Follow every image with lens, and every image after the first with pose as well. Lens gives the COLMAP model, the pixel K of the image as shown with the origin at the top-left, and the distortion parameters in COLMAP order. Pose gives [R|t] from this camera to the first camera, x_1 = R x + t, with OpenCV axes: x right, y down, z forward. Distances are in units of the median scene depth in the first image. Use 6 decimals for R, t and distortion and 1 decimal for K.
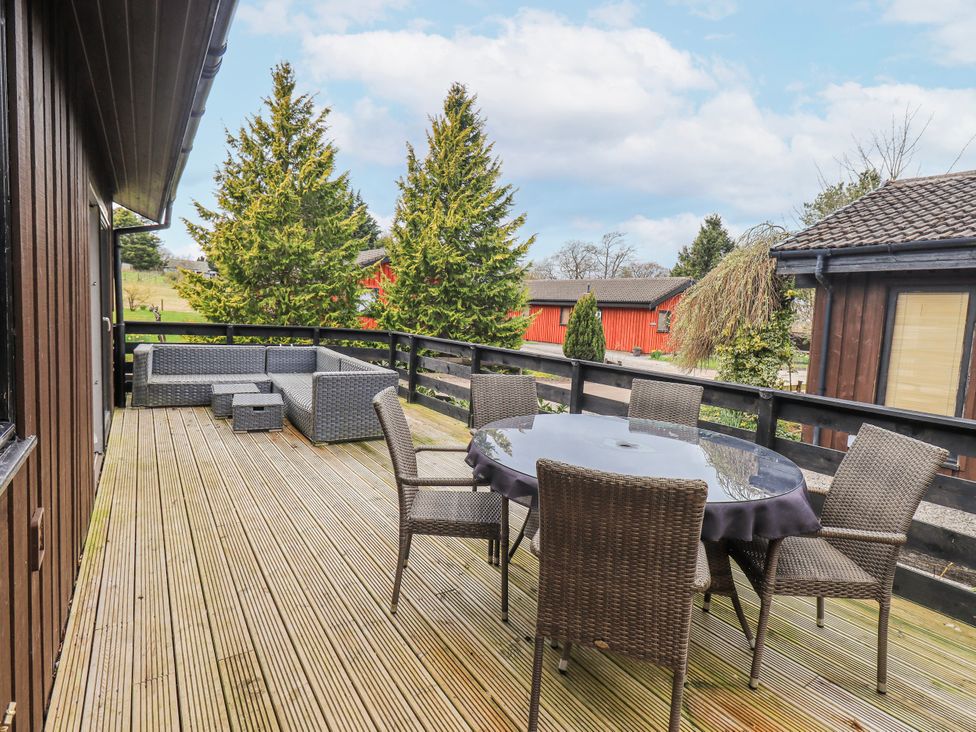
lens RADIAL K [[507.6, 0, 493.5], [0, 507.6, 353.5], [0, 0, 1]] dist [0.004174, 0.001737]
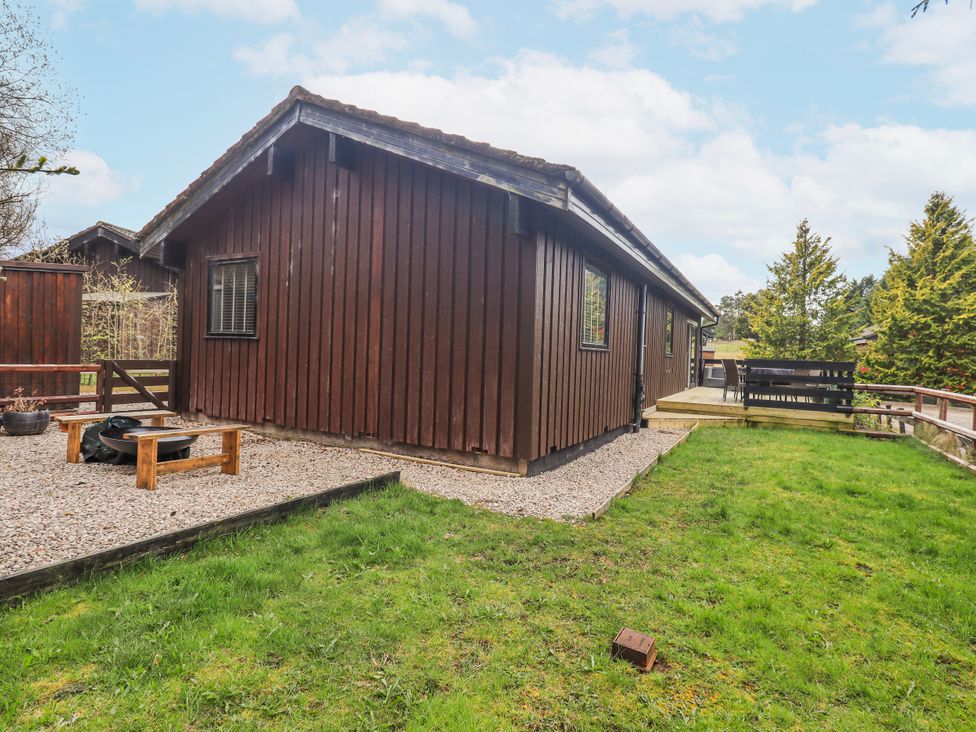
lens RADIAL K [[507.6, 0, 493.5], [0, 507.6, 353.5], [0, 0, 1]] dist [0.004174, 0.001737]
pose [[0.451082, -0.035047, -0.891794, 0.638228], [-0.081511, 0.993435, -0.080271, 0.114903], [0.888752, 0.108900, 0.445264, -0.661119]]
